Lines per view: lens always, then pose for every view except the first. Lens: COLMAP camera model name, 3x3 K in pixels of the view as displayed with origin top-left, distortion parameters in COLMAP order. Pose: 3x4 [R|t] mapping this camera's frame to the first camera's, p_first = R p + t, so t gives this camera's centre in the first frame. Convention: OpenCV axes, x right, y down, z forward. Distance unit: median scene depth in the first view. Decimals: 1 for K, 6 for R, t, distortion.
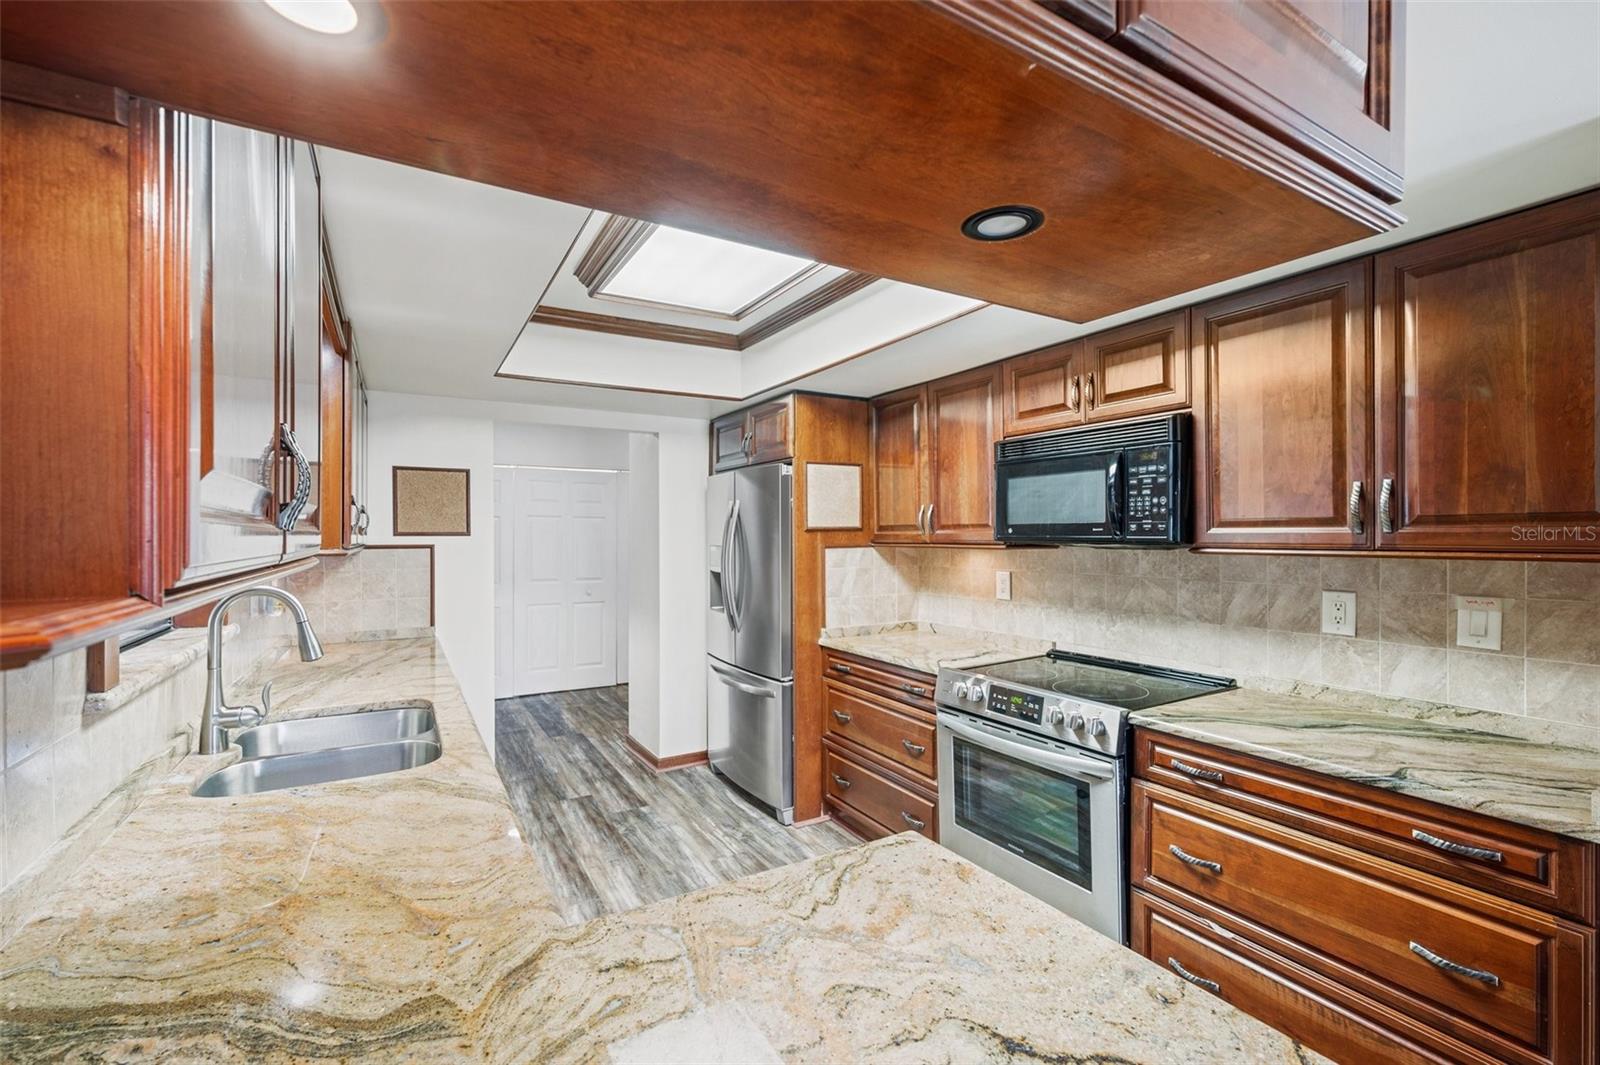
lens RADIAL K [[689.5, 0, 800.9], [0, 689.5, 532.4], [0, 0, 1]] dist [-0.000485, -0.000093]
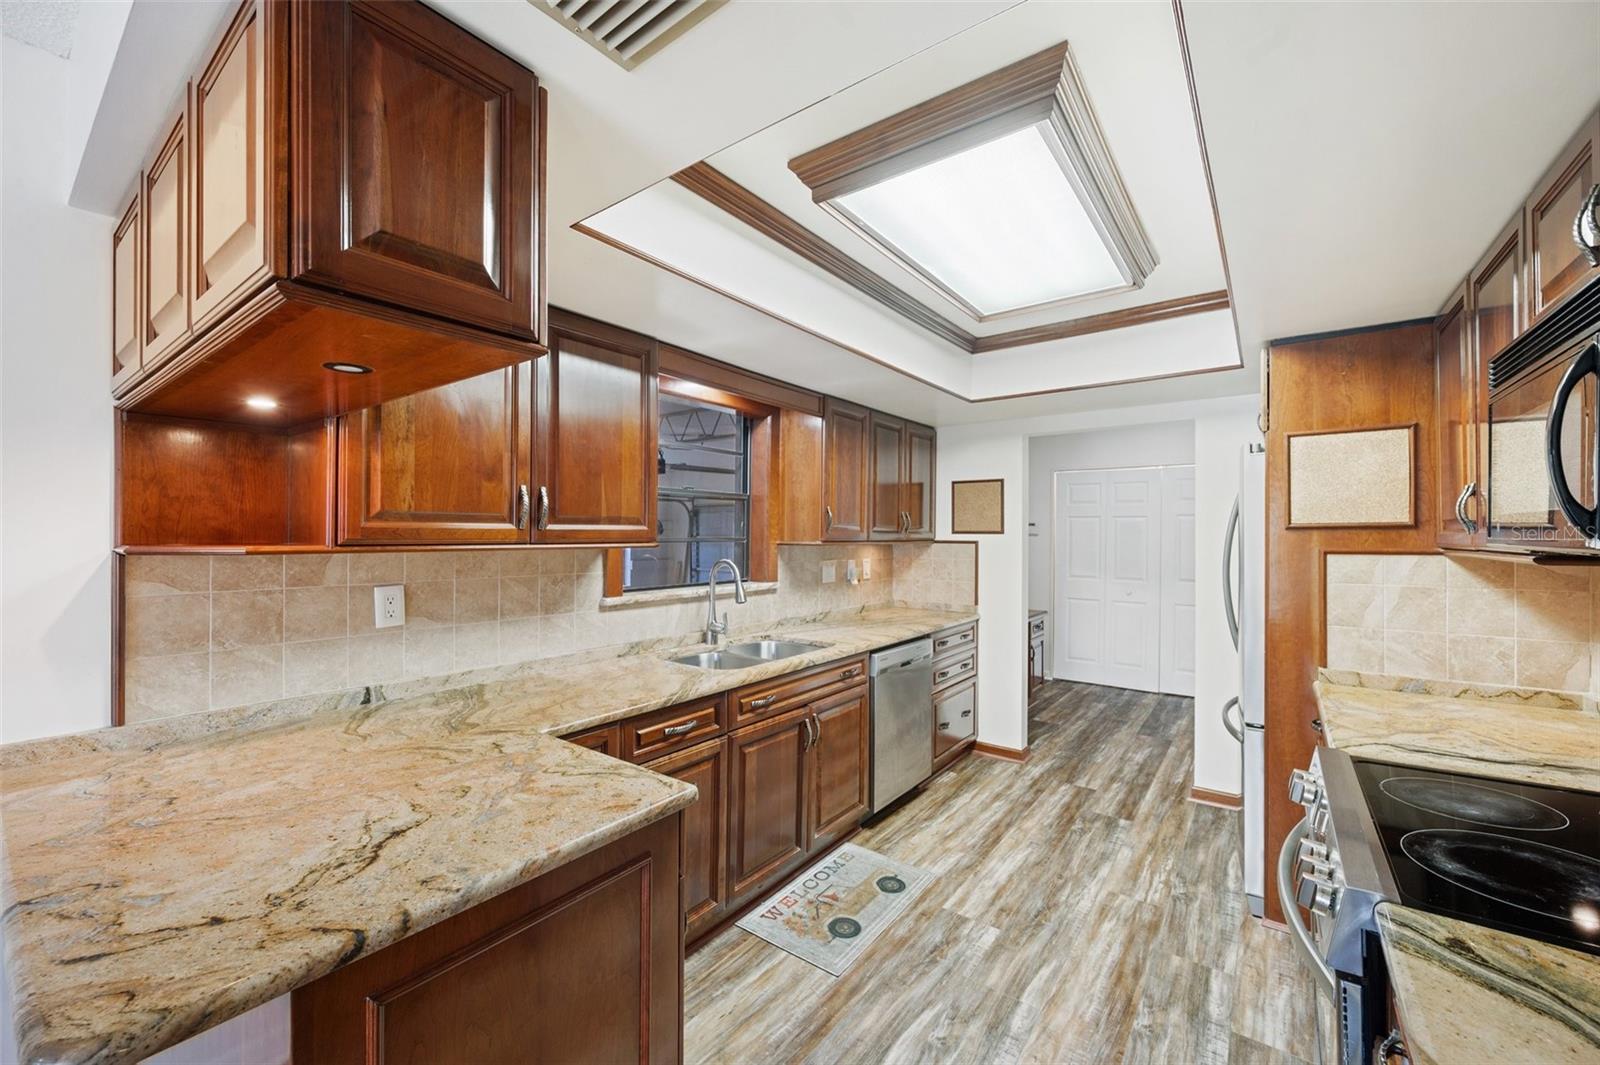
lens RADIAL K [[634.5, 0, 803.4], [0, 634.5, 531.0], [0, 0, 1]] dist [-0.001526, 0.000375]
pose [[0.386940, 0.000008, -0.922105, 0.423013], [-0.001621, 0.999998, -0.000672, 0.001053], [0.922104, 0.001754, 0.386939, 0.261885]]
